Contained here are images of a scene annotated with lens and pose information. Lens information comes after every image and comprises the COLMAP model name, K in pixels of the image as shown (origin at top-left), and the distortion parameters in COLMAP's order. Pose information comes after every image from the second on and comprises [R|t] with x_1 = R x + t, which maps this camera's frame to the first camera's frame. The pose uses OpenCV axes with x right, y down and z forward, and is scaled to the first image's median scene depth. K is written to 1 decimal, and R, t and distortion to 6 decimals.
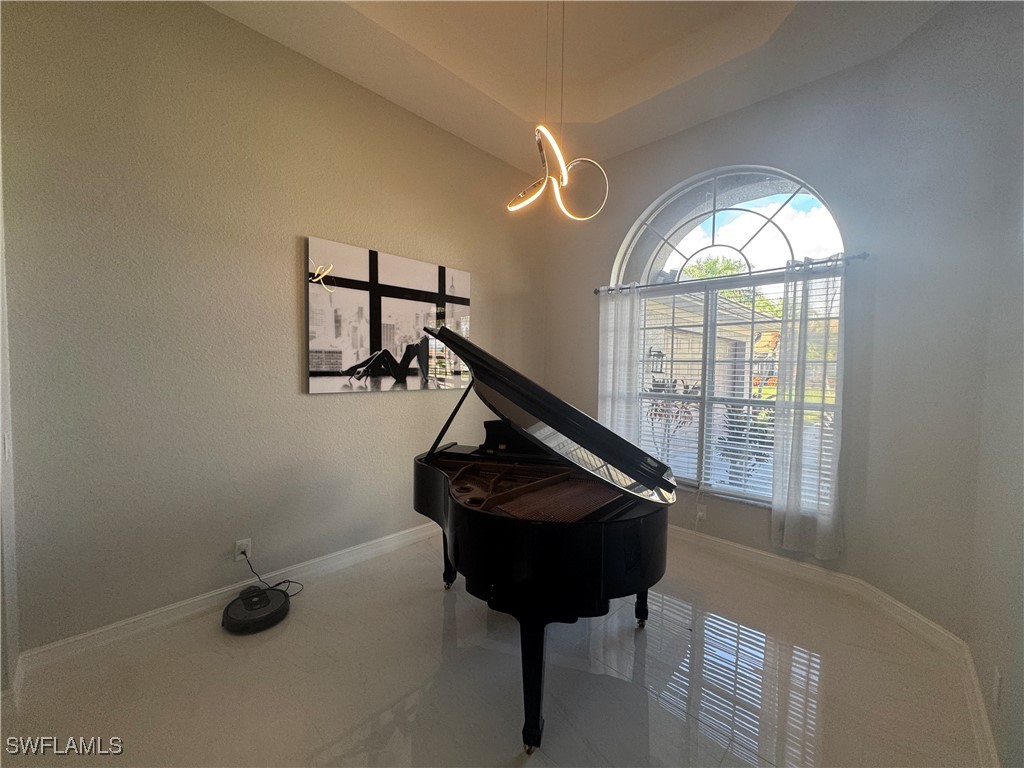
lens RADIAL K [[408.4, 0, 512.8], [0, 408.4, 385.9], [0, 0, 1]] dist [-0.000278, 0.001111]
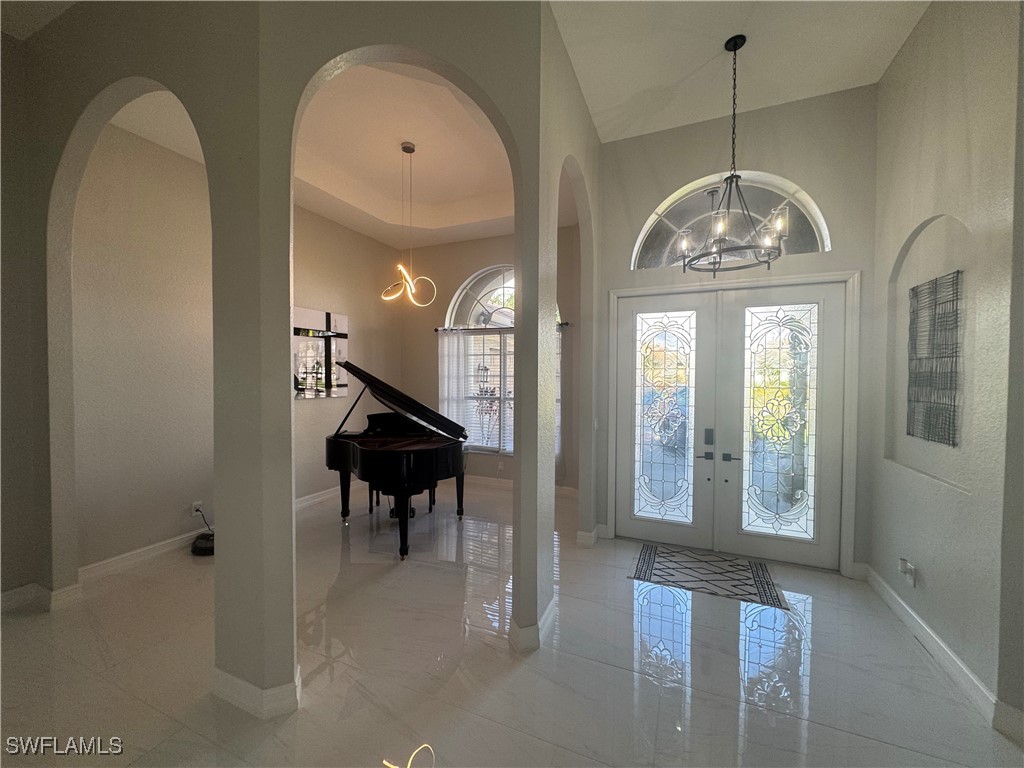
lens RADIAL K [[408.4, 0, 508.5], [0, 408.4, 385.0], [0, 0, 1]] dist [-0.000278, 0.001111]
pose [[0.940621, -0.018829, 0.338937, -0.063995], [0.025924, 0.999529, -0.016419, 0.004593], [-0.338468, 0.024230, 0.940666, -0.543356]]
